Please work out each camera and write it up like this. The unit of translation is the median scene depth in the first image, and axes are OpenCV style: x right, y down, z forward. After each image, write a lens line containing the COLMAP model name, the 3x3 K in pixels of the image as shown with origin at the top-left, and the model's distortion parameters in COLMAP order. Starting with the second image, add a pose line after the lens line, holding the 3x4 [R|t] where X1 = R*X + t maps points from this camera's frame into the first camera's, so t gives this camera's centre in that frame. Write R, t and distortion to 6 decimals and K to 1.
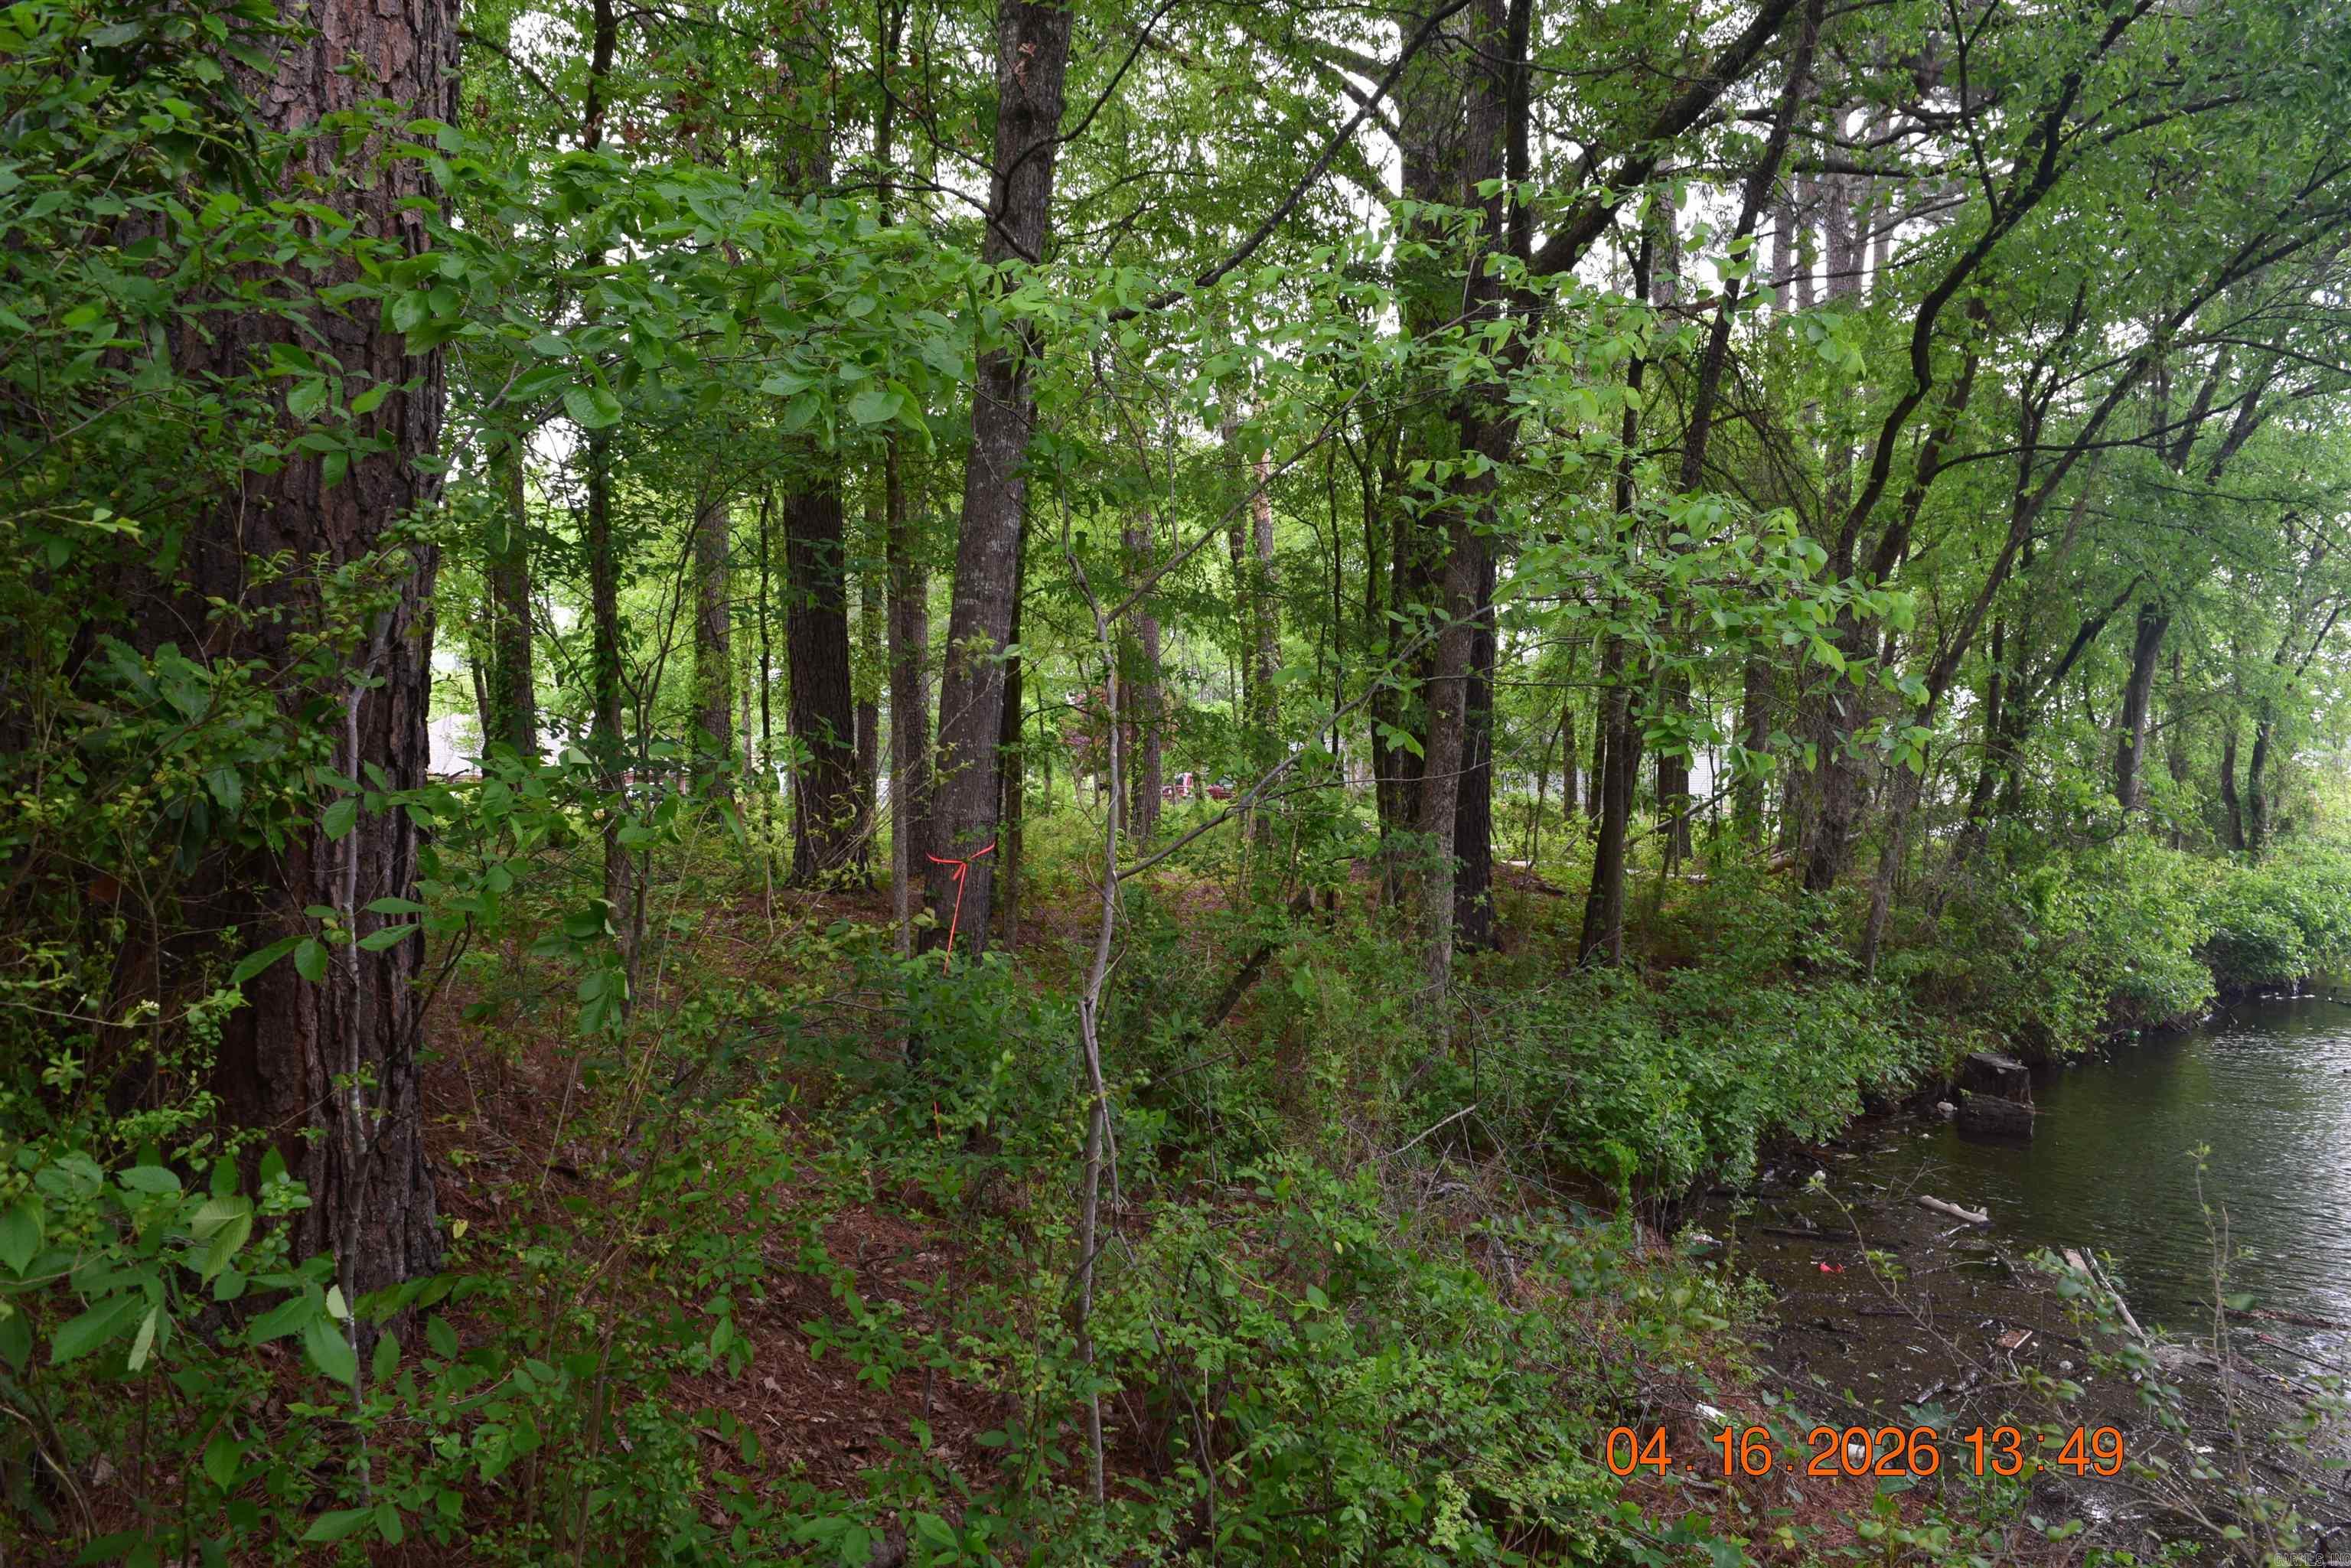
lens RADIAL K [[1818.0, 0, 1175.5], [0, 1818.0, 784.0], [0, 0, 1]] dist [-0.021062, 0.010863]
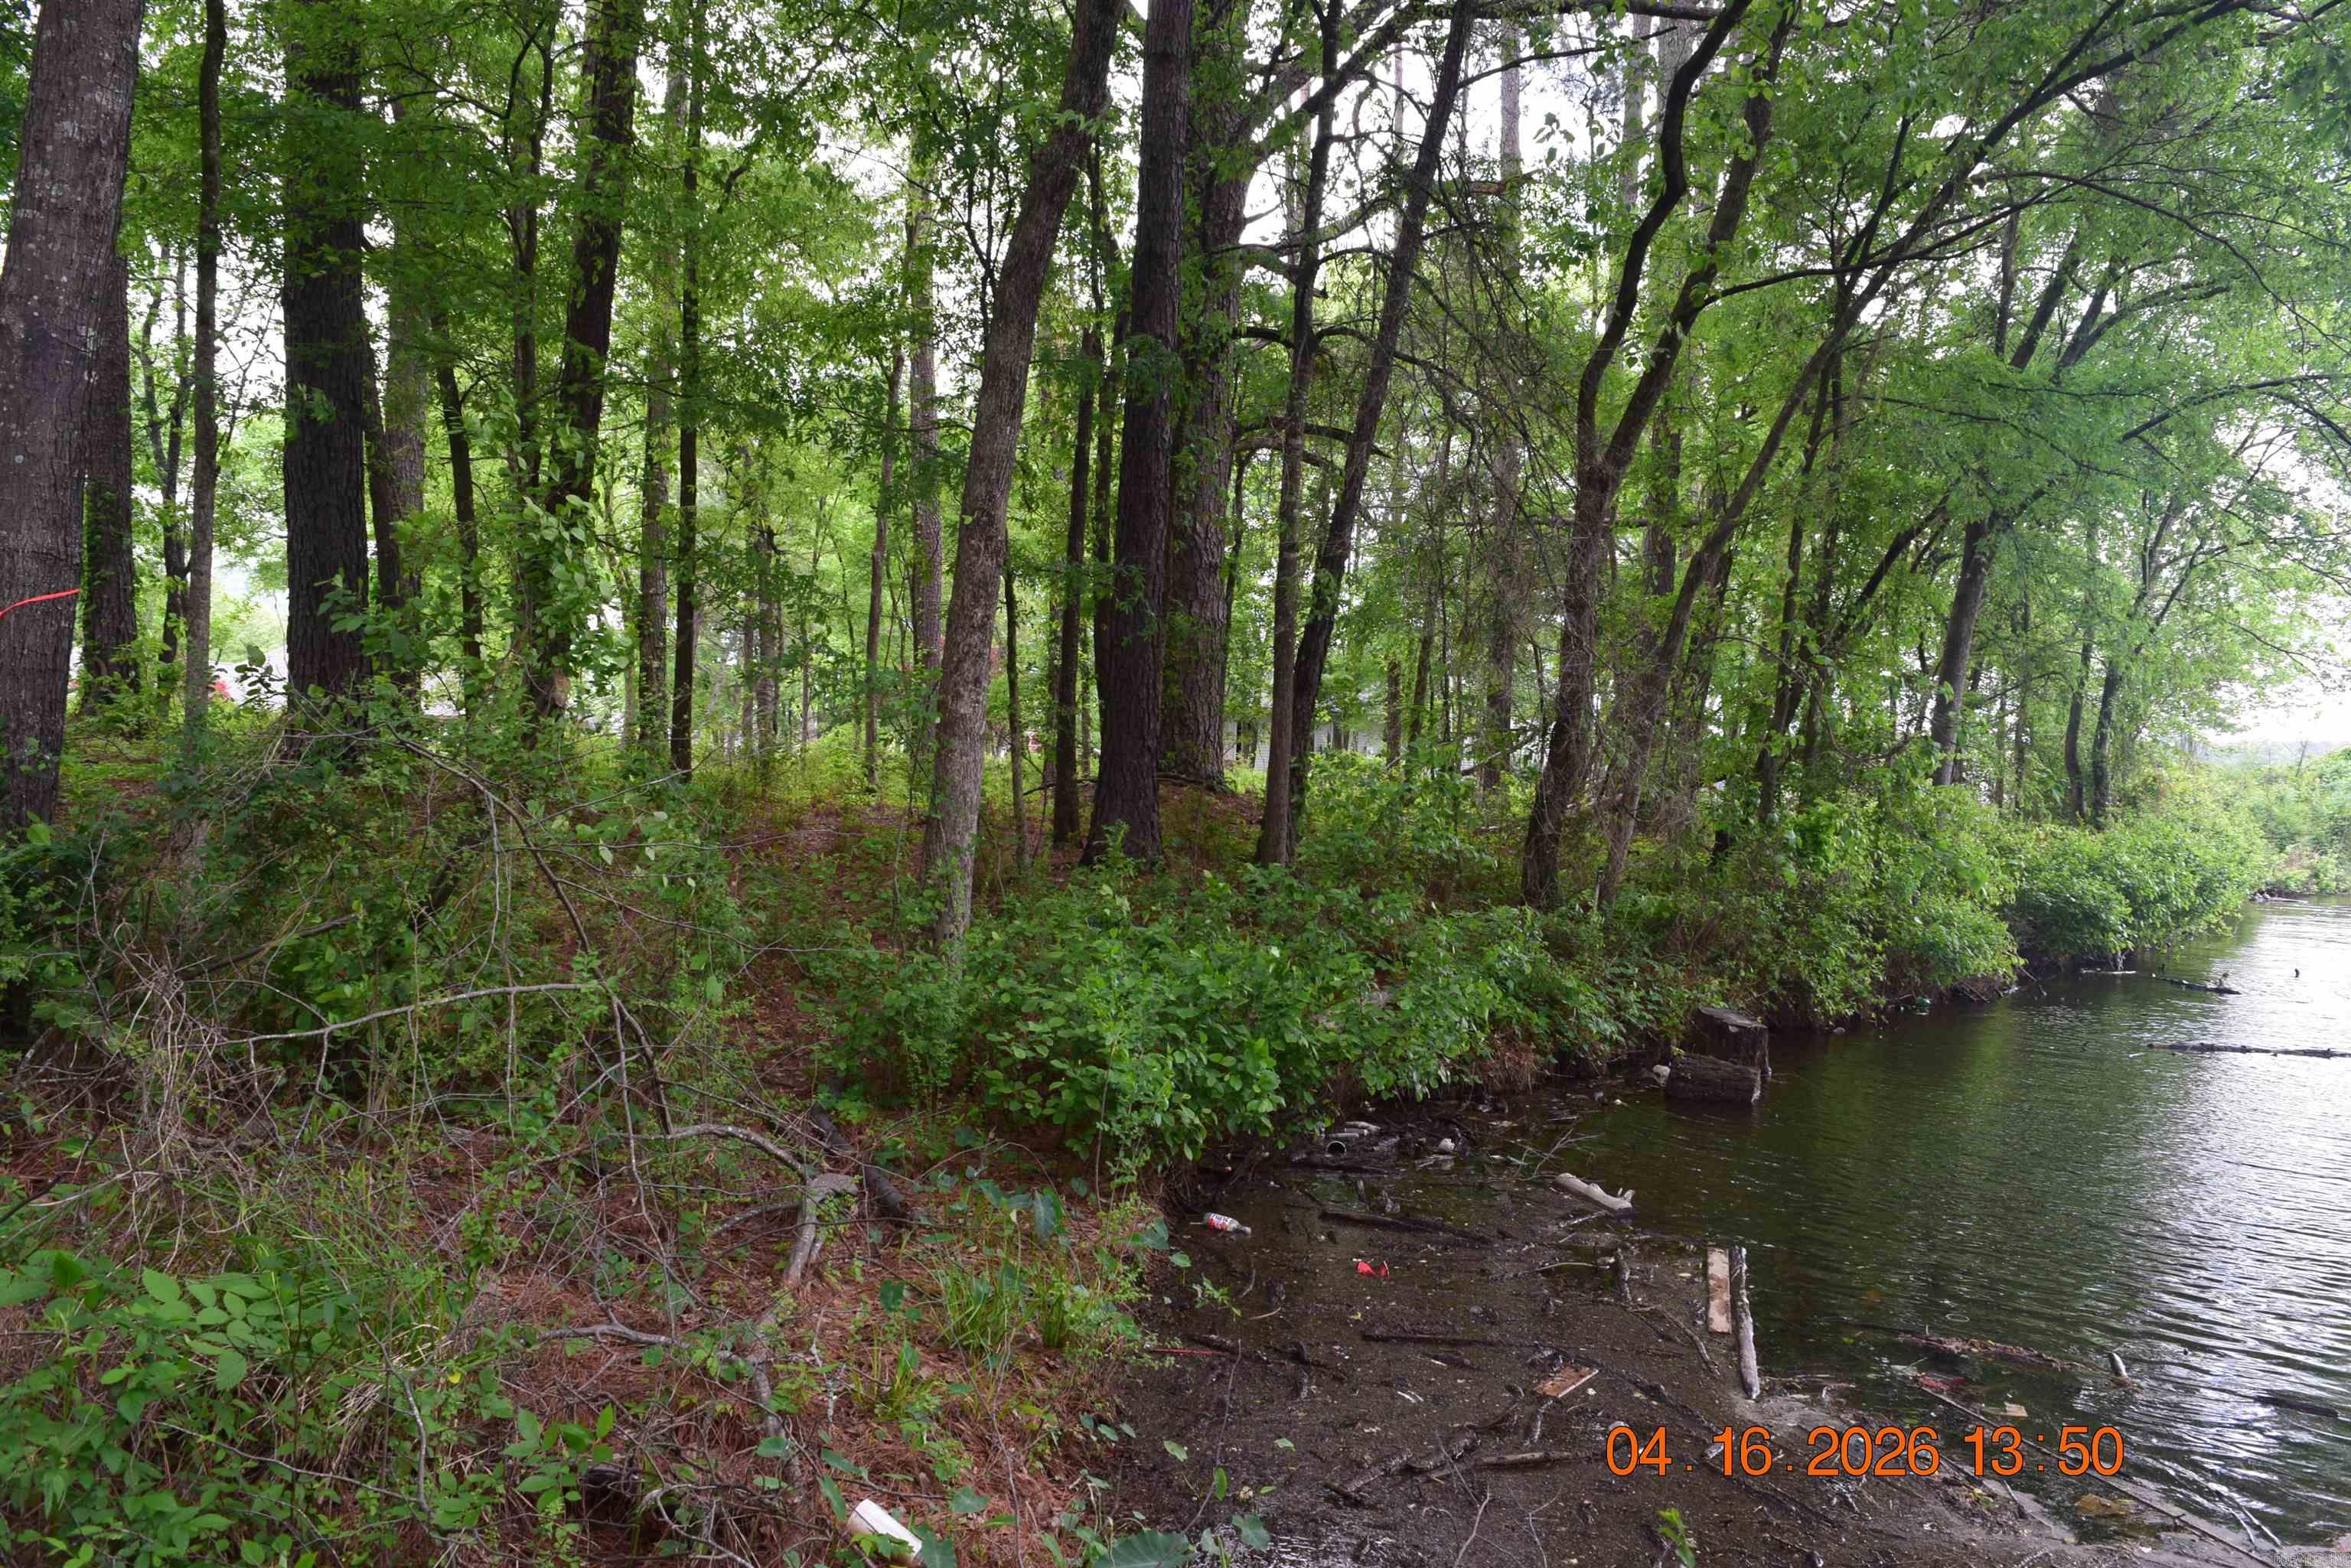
lens RADIAL K [[1818.0, 0, 1175.5], [0, 1818.0, 784.0], [0, 0, 1]] dist [-0.021062, 0.010863]
pose [[0.998097, 0.033189, 0.051968, 0.133730], [-0.033696, 0.999392, 0.008909, 0.041512], [-0.051641, -0.010644, 0.998609, 0.165959]]
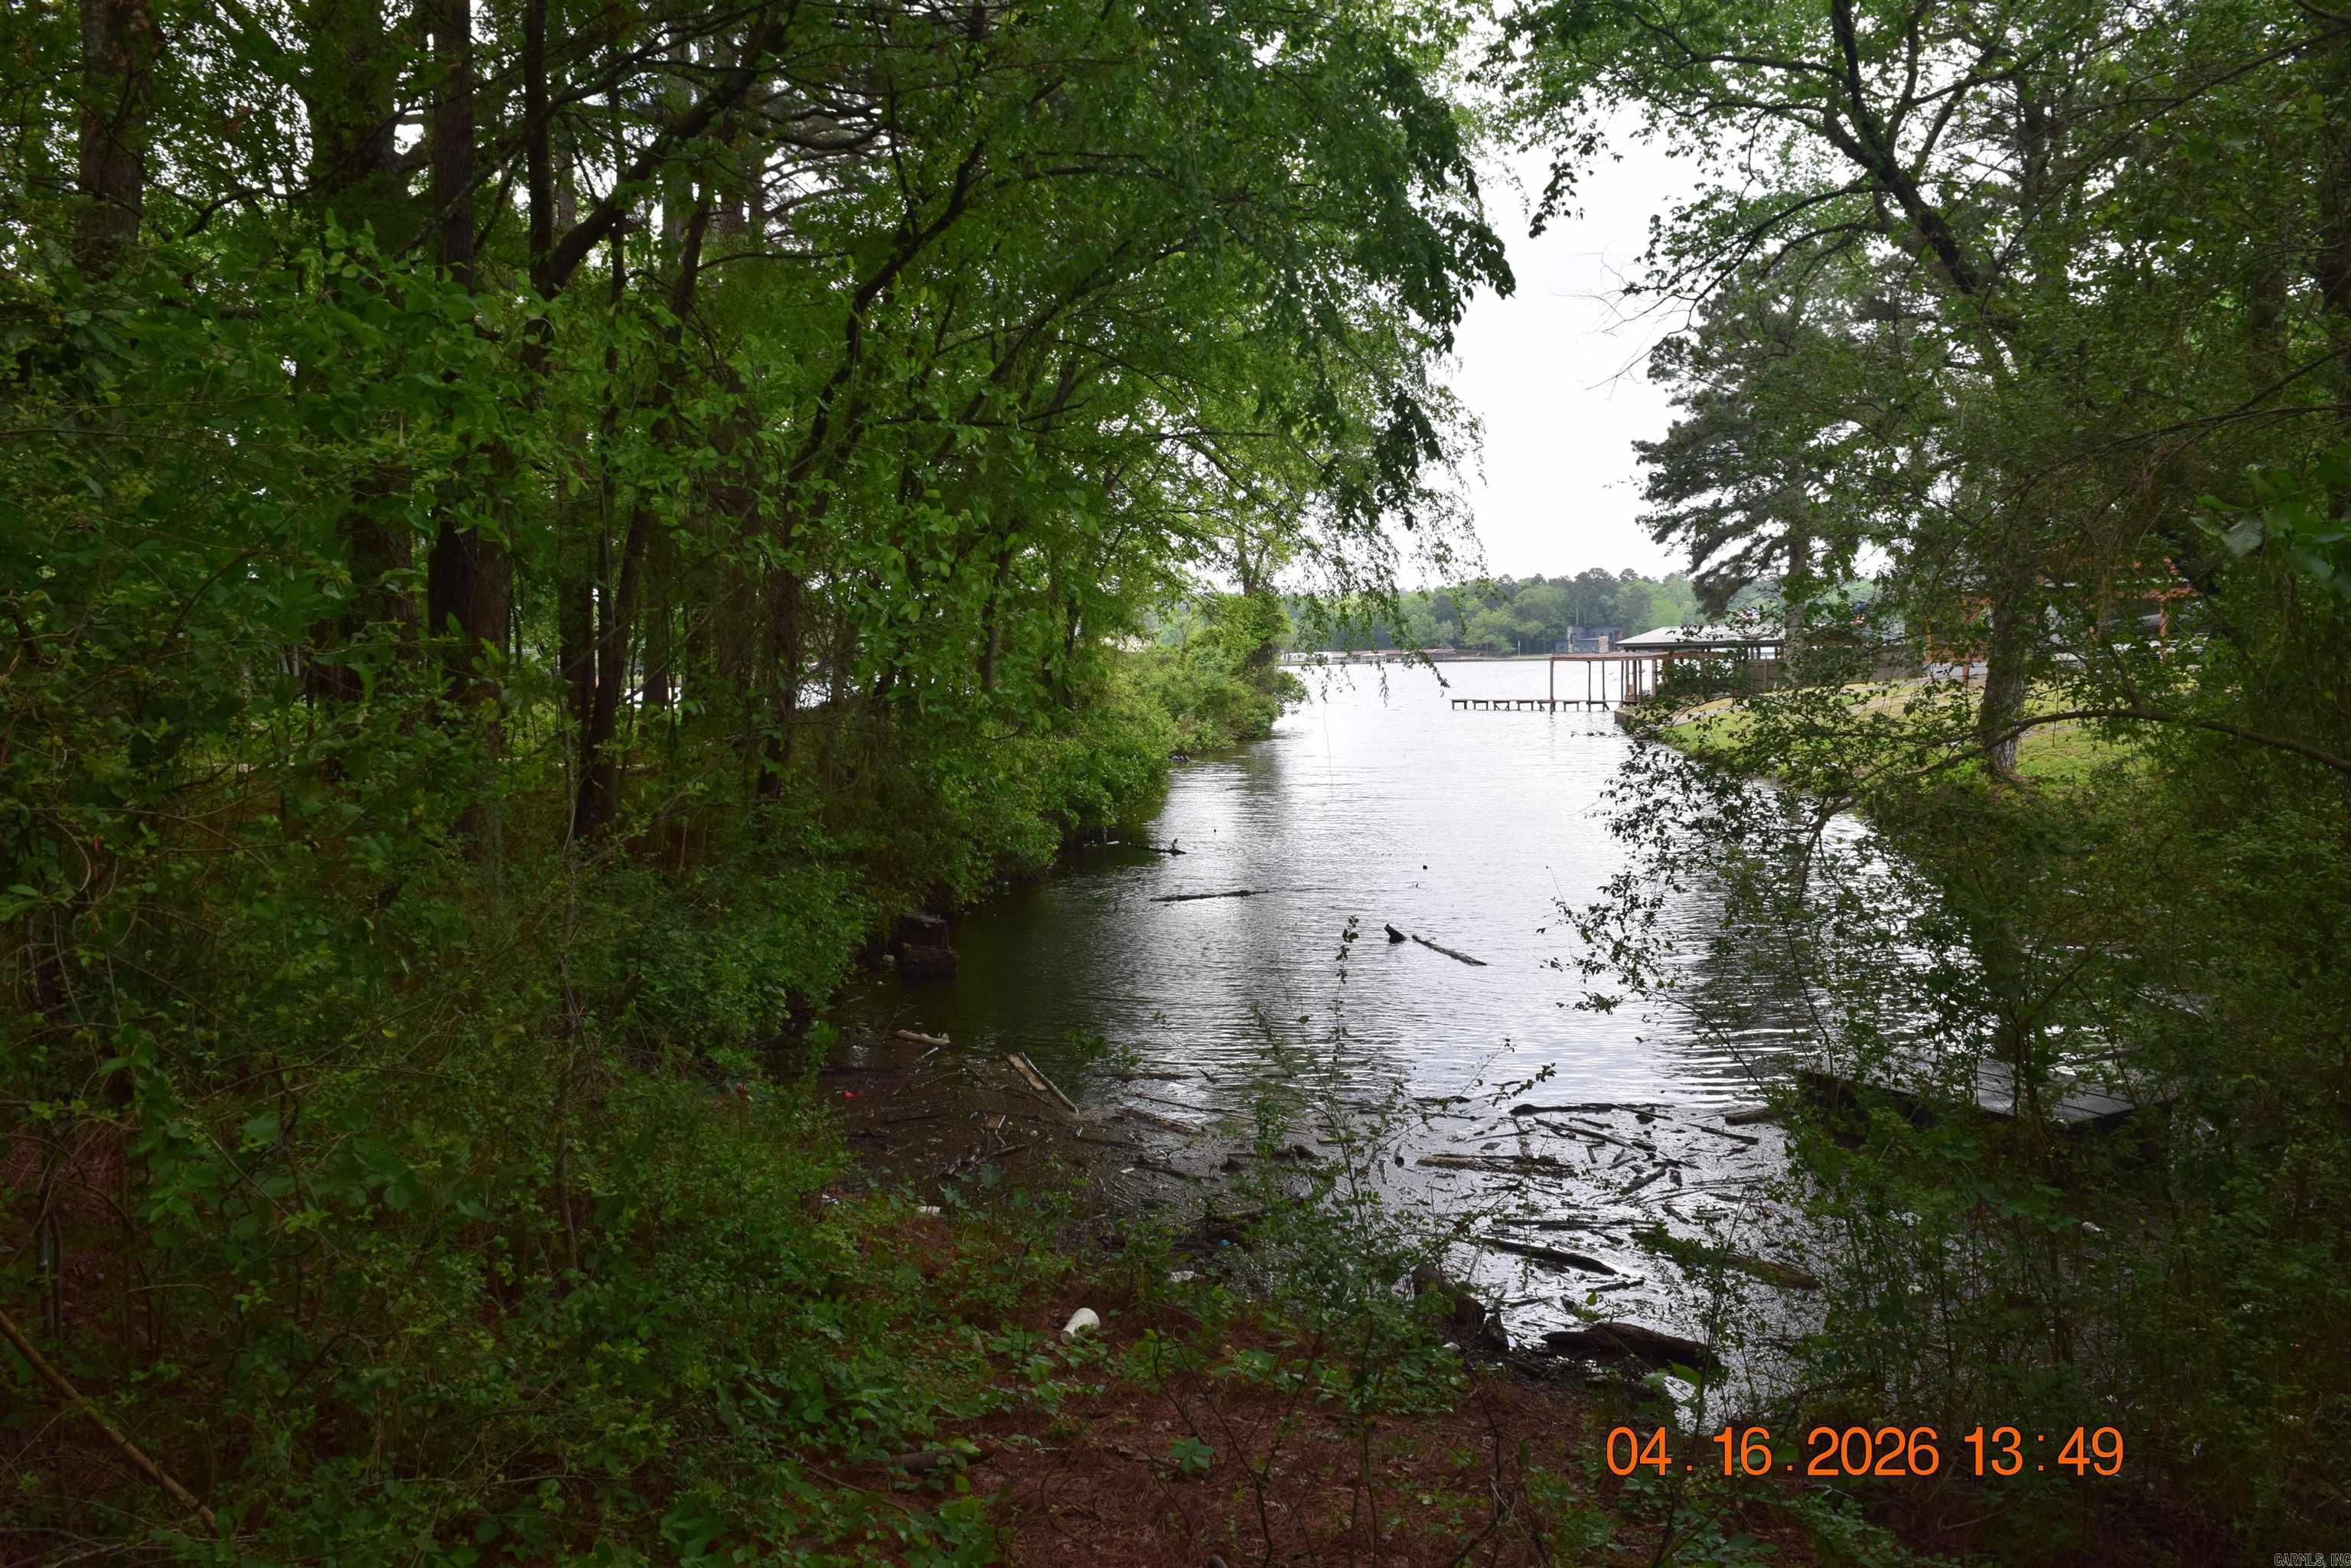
lens RADIAL K [[1818.0, 0, 1175.5], [0, 1818.0, 784.0], [0, 0, 1]] dist [-0.021062, 0.010863]
pose [[0.816056, -0.052081, 0.575621, -0.098721], [0.011396, 0.997188, 0.074067, -0.023912], [-0.577860, -0.053883, 0.814355, -0.090799]]
